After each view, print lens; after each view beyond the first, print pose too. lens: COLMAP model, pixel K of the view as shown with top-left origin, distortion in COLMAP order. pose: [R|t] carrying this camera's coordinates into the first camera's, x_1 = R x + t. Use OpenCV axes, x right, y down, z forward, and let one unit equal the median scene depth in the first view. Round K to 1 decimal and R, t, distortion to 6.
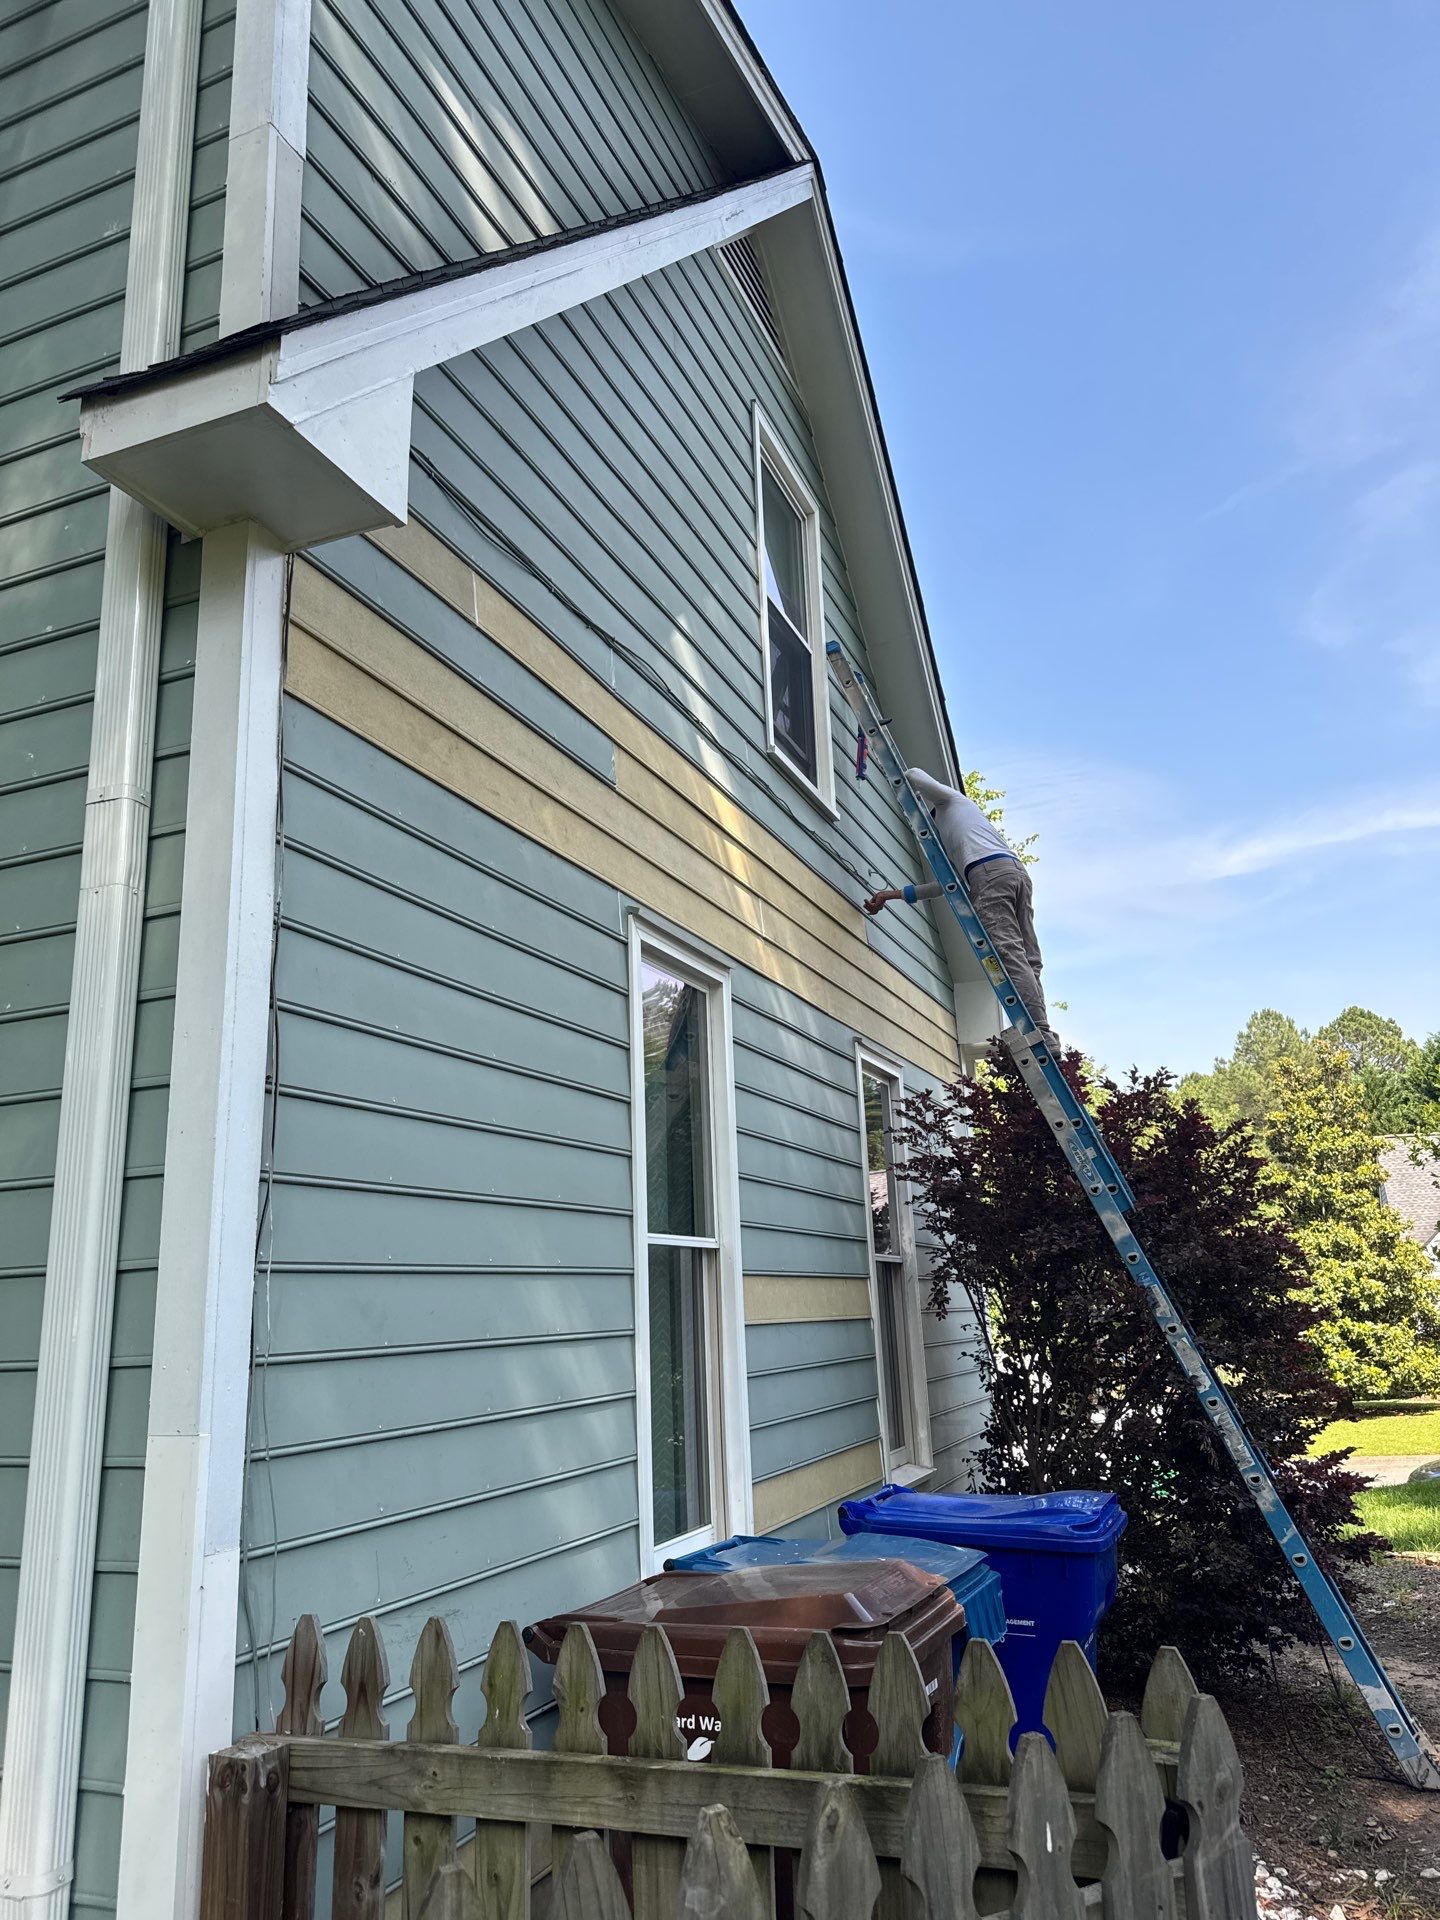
lens RADIAL K [[1355.4, 0, 720.0], [0, 1355.4, 960.0], [0, 0, 1]] dist [0.143528, -0.207275]
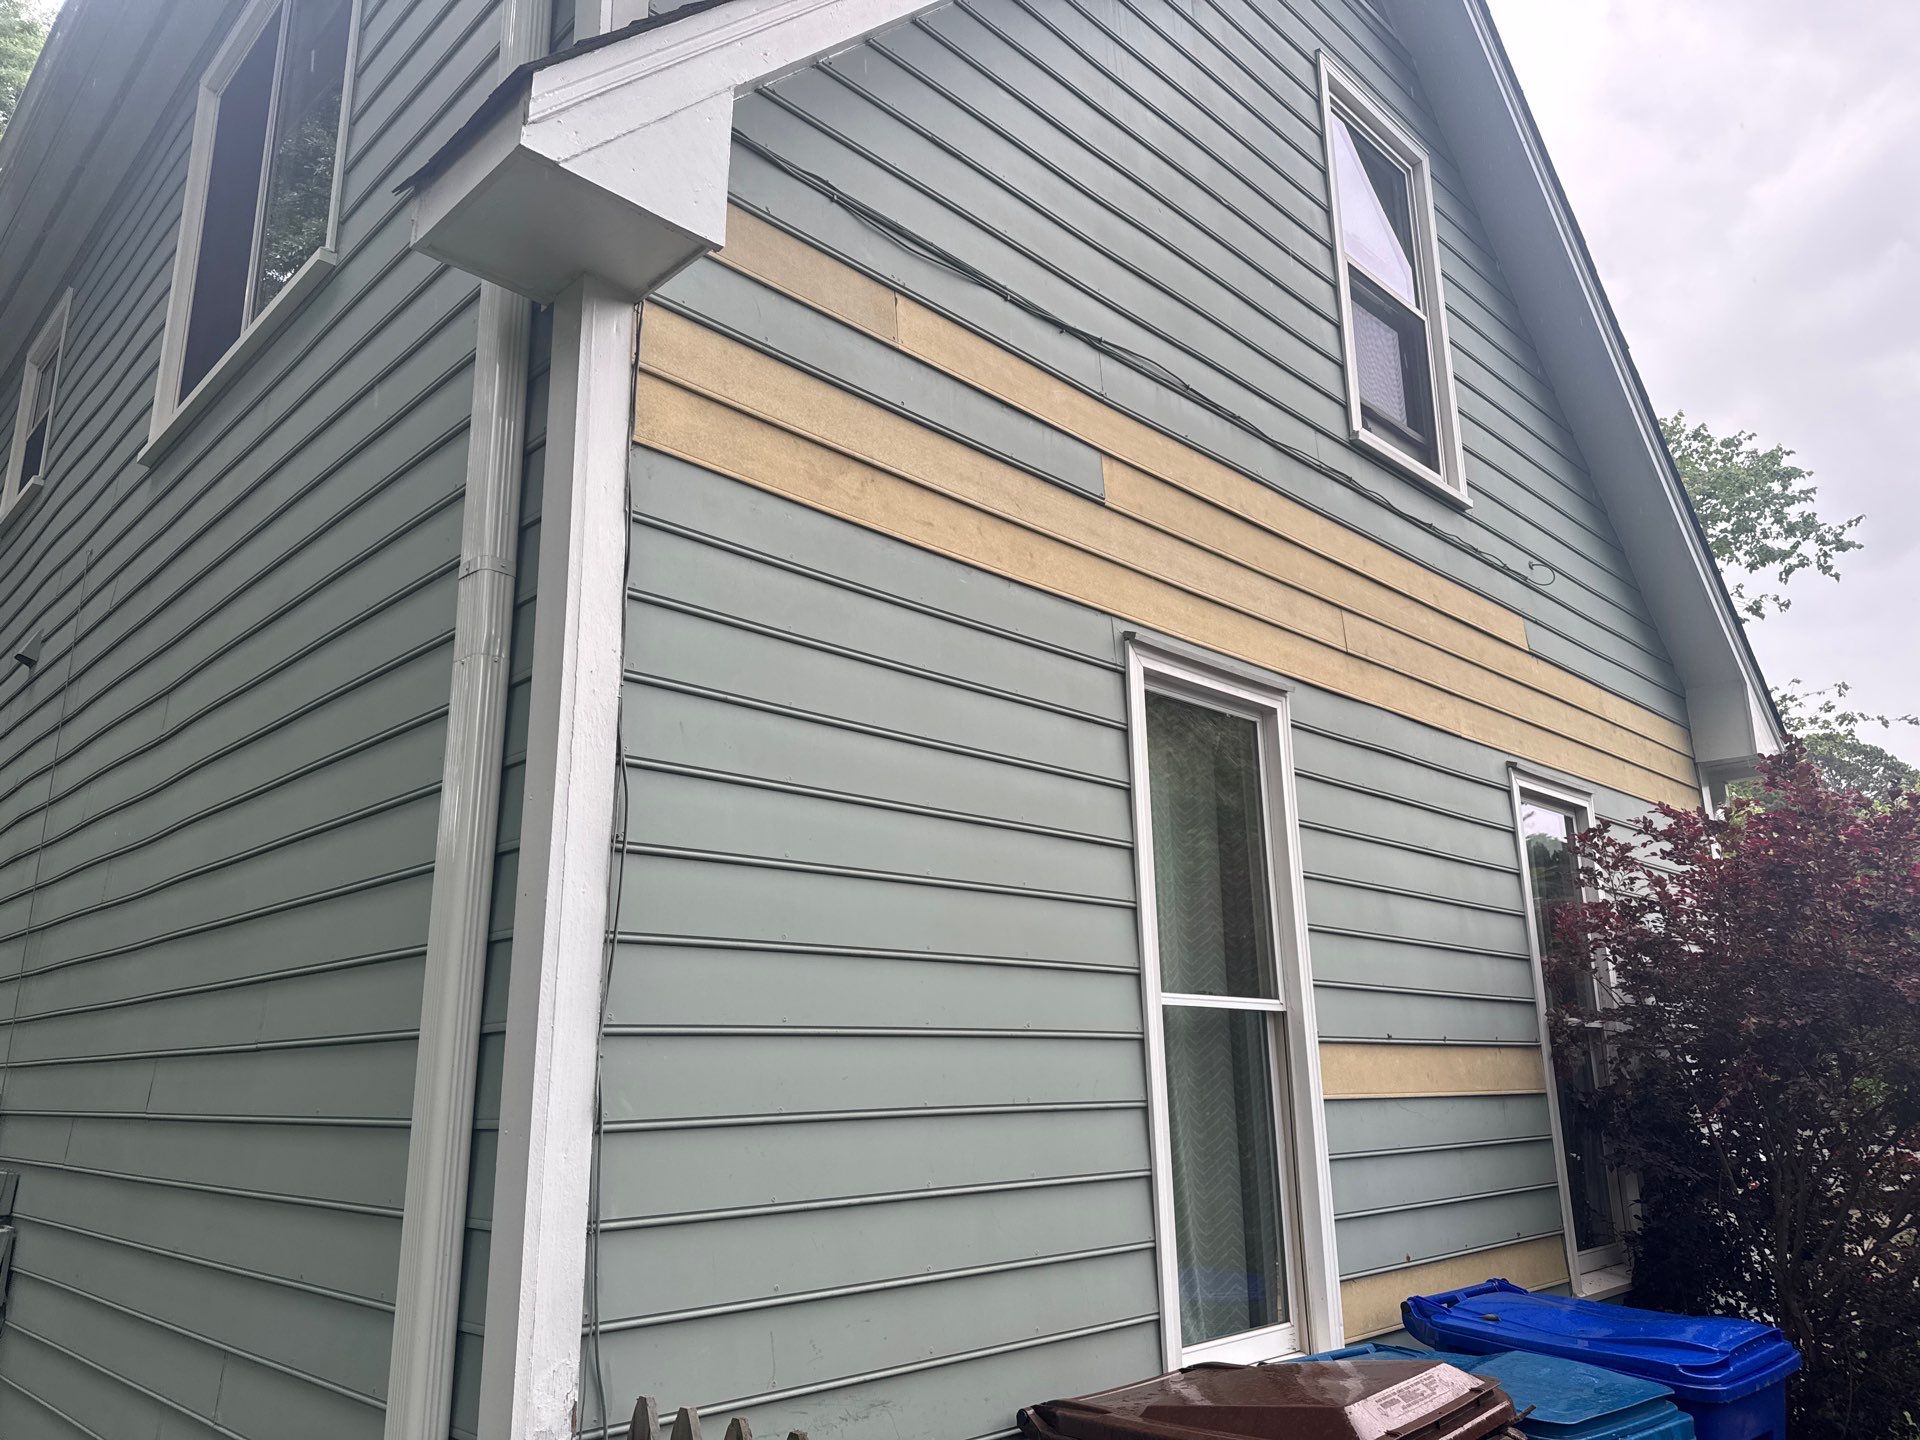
lens RADIAL K [[1337.6, 0, 946.8], [0, 1337.6, 714.2], [0, 0, 1]] dist [0.224677, -0.429321]
pose [[0.918692, -0.071491, -0.388451, 0.190084], [0.073131, 0.997266, -0.010582, 0.018496], [0.388145, -0.018686, 0.921409, 0.141725]]
